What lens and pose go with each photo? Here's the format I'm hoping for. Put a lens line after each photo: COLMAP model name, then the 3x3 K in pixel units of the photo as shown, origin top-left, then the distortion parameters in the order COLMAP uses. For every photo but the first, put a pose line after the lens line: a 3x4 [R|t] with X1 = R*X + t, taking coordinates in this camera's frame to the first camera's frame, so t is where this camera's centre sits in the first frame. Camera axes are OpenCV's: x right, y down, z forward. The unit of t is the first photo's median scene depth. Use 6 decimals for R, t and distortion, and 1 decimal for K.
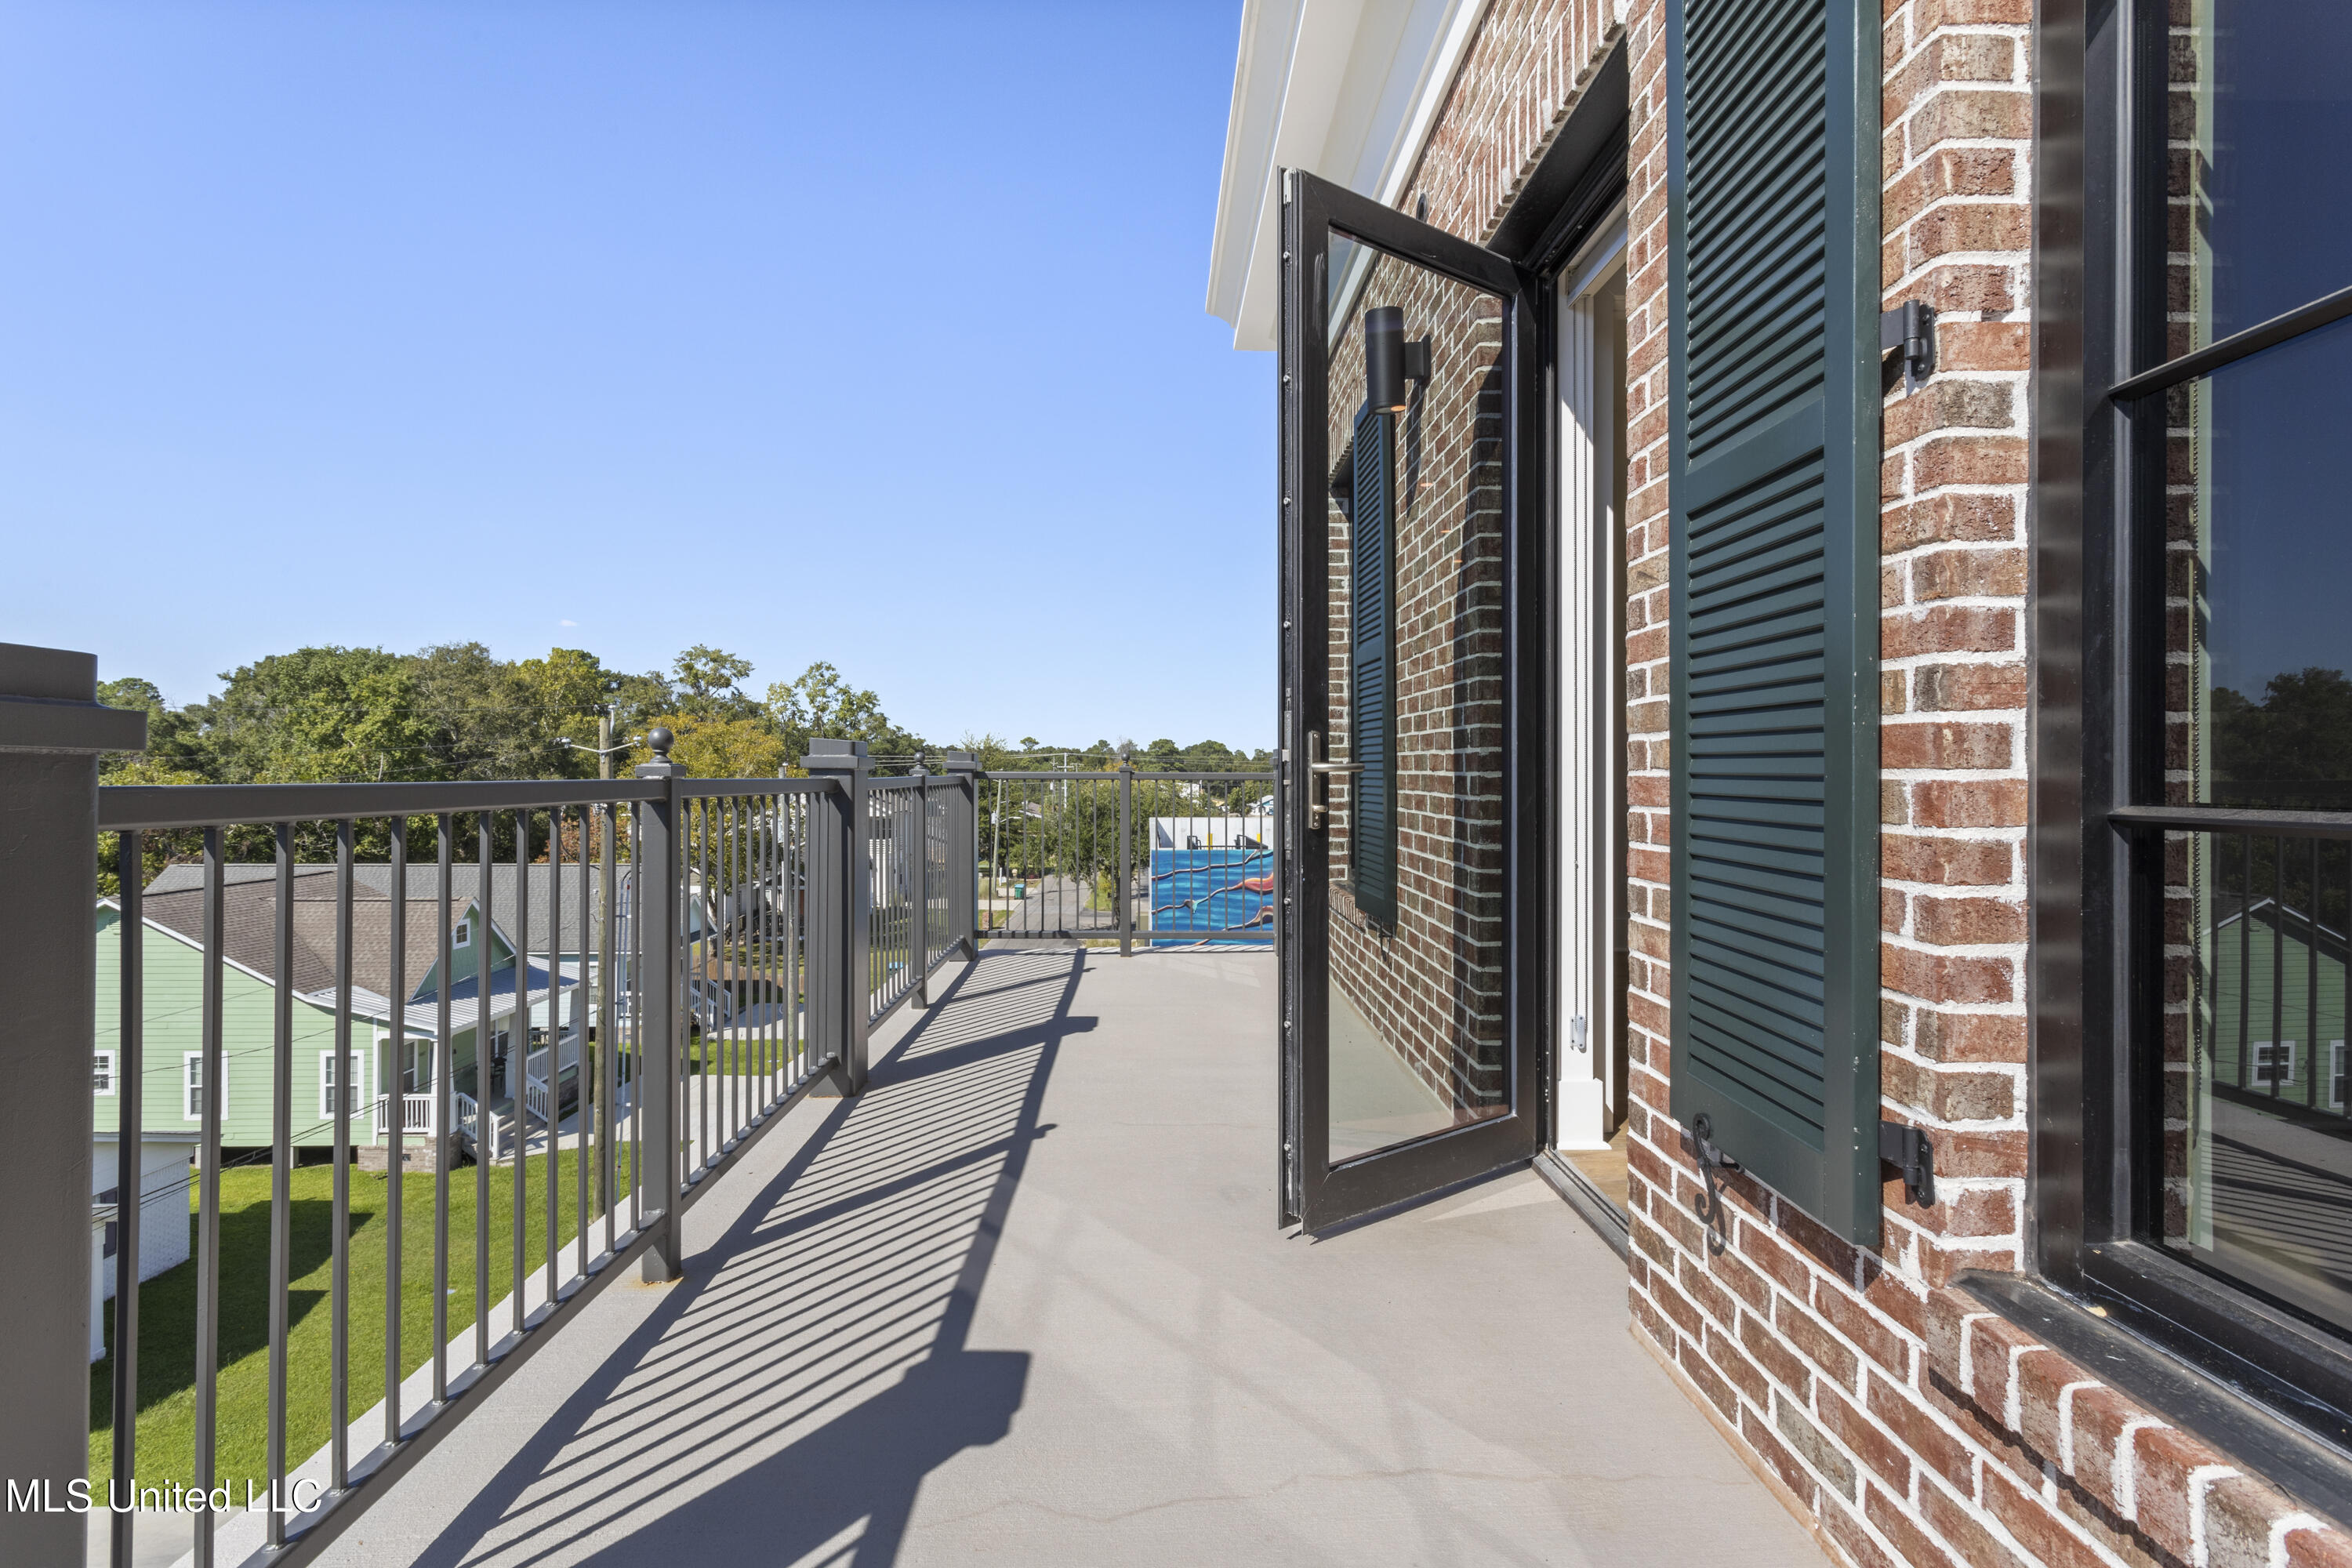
lens RADIAL K [[1105.4, 0, 1168.1], [0, 1105.4, 771.8], [0, 0, 1]] dist [-0.001023, 0.001625]
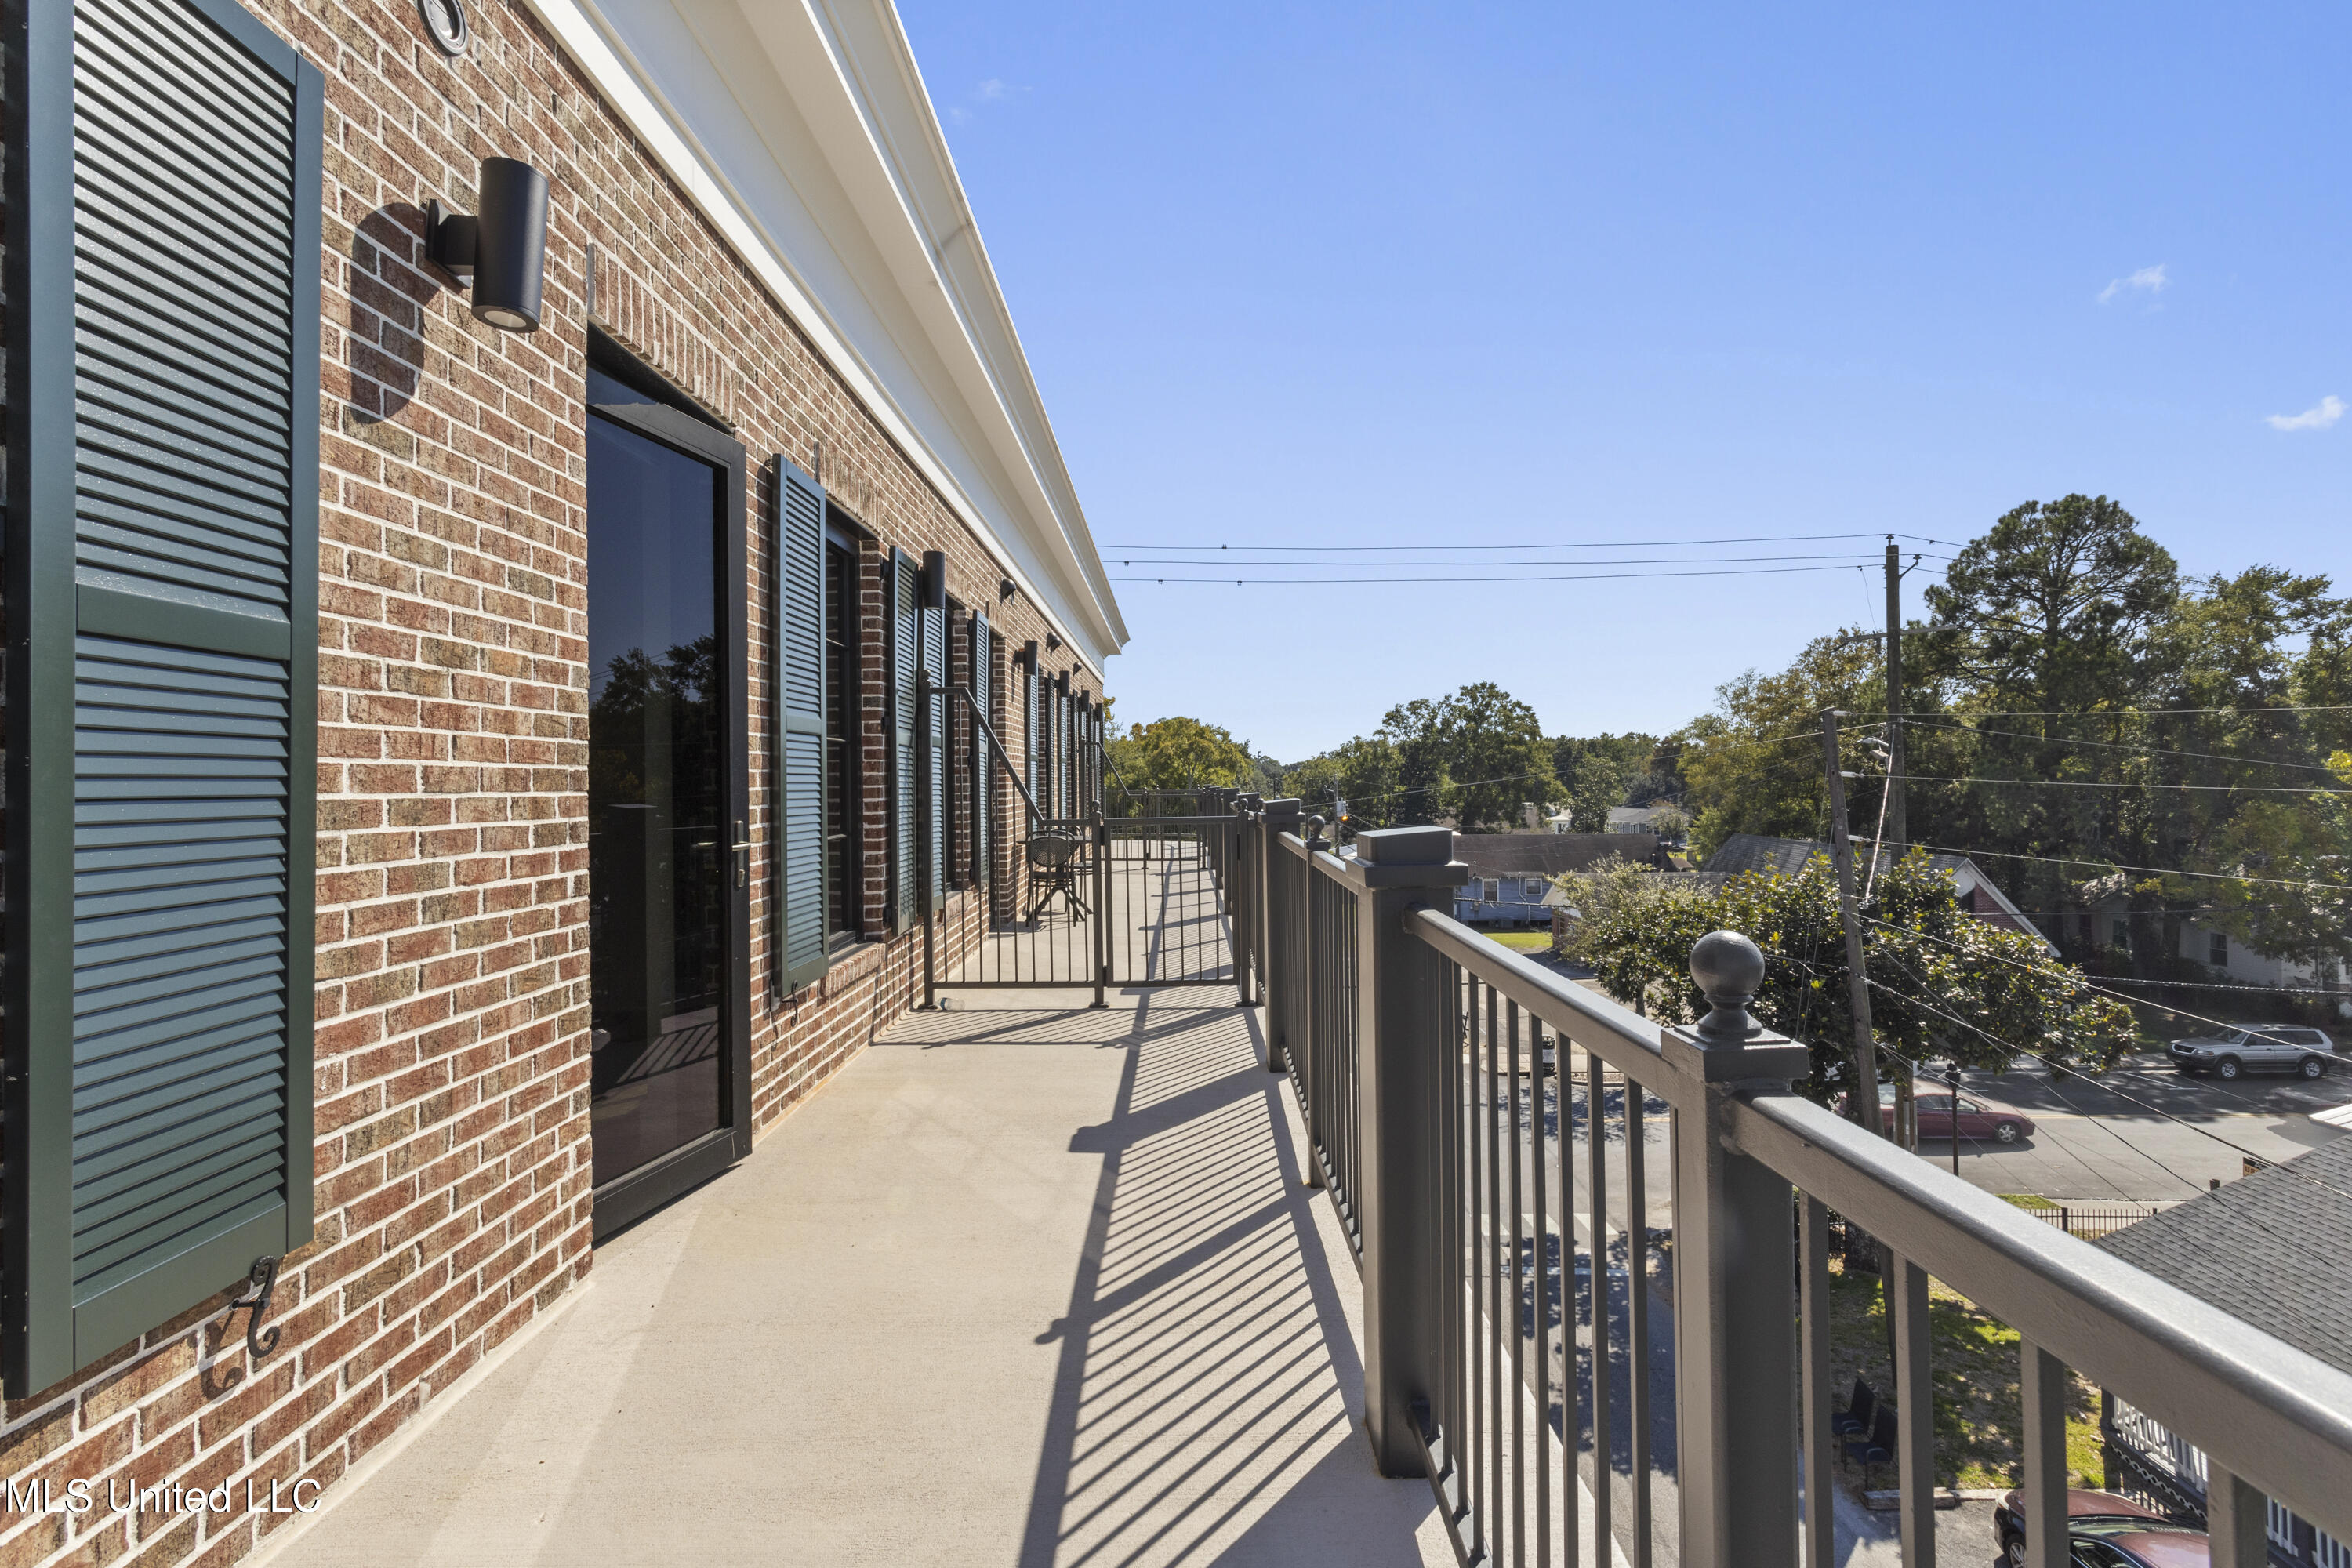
lens RADIAL K [[1105.4, 0, 1168.1], [0, 1105.4, 771.8], [0, 0, 1]] dist [-0.001023, 0.001625]
pose [[-0.999241, 0.022832, 0.031557, -0.275594], [0.022486, 0.999683, -0.011284, -0.067514], [-0.031804, -0.010566, -0.999438, 2.157175]]
